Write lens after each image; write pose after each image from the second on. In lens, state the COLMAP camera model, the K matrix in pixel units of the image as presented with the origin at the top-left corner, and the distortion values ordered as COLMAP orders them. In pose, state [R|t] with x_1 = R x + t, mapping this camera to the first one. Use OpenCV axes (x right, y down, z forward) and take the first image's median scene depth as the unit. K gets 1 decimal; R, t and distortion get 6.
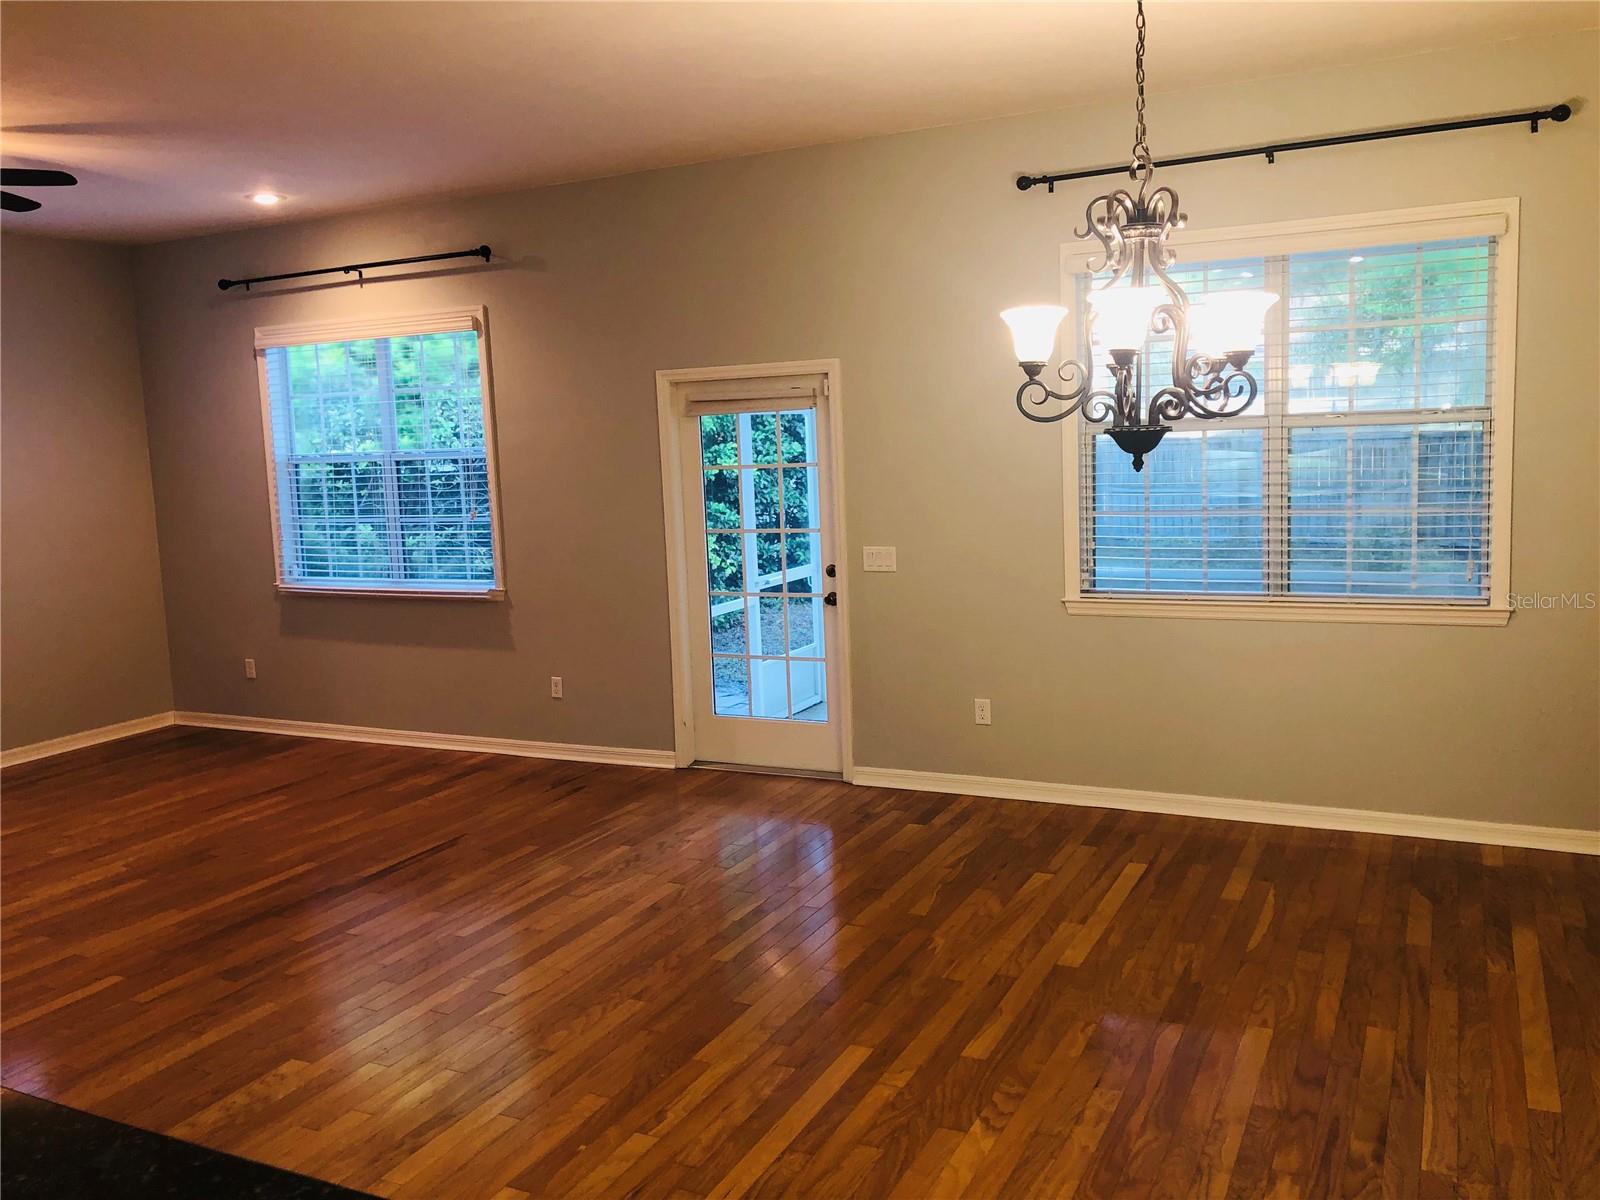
lens RADIAL K [[1333.9, 0, 795.0], [0, 1333.9, 601.2], [0, 0, 1]] dist [0.062210, -0.049162]
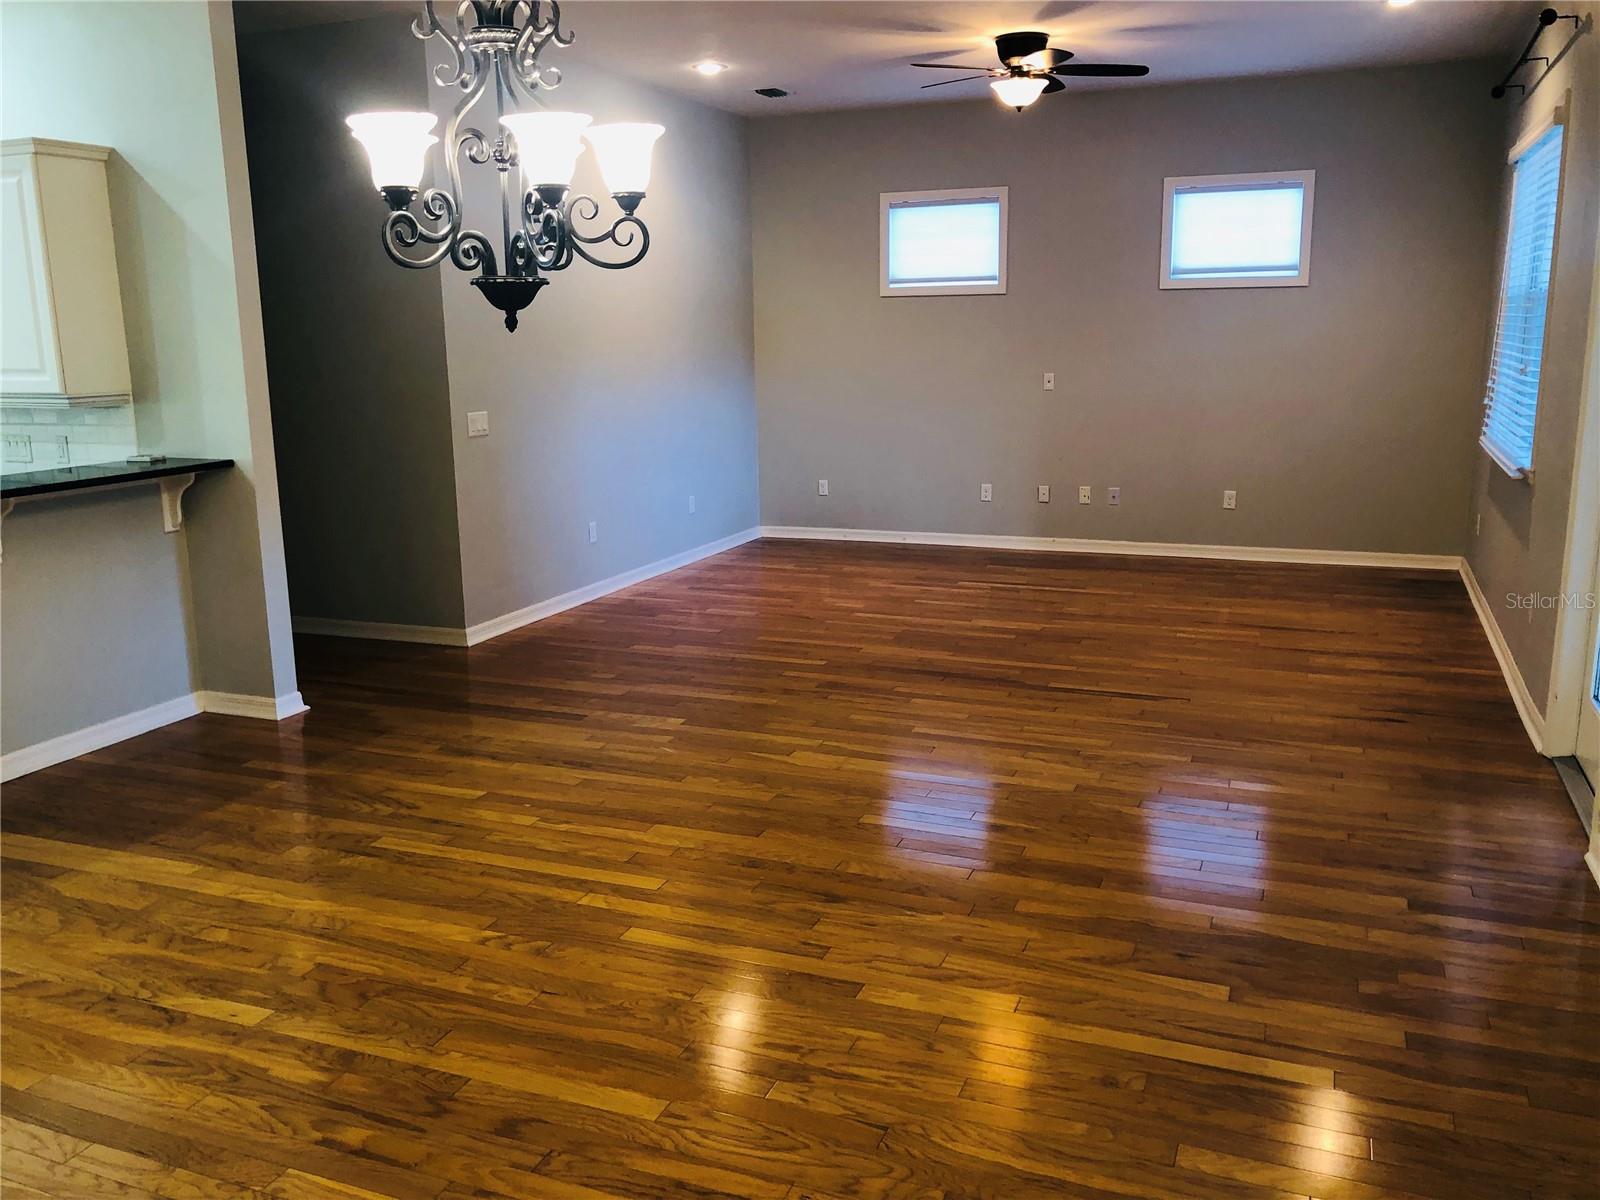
lens RADIAL K [[1333.9, 0, 802.5], [0, 1333.9, 585.2], [0, 0, 1]] dist [0.062210, -0.049162]
pose [[0.066080, 0.230096, -0.970922, 0.870774], [-0.113104, 0.968504, 0.221825, -0.115683], [0.991383, 0.095157, 0.090023, 0.858039]]
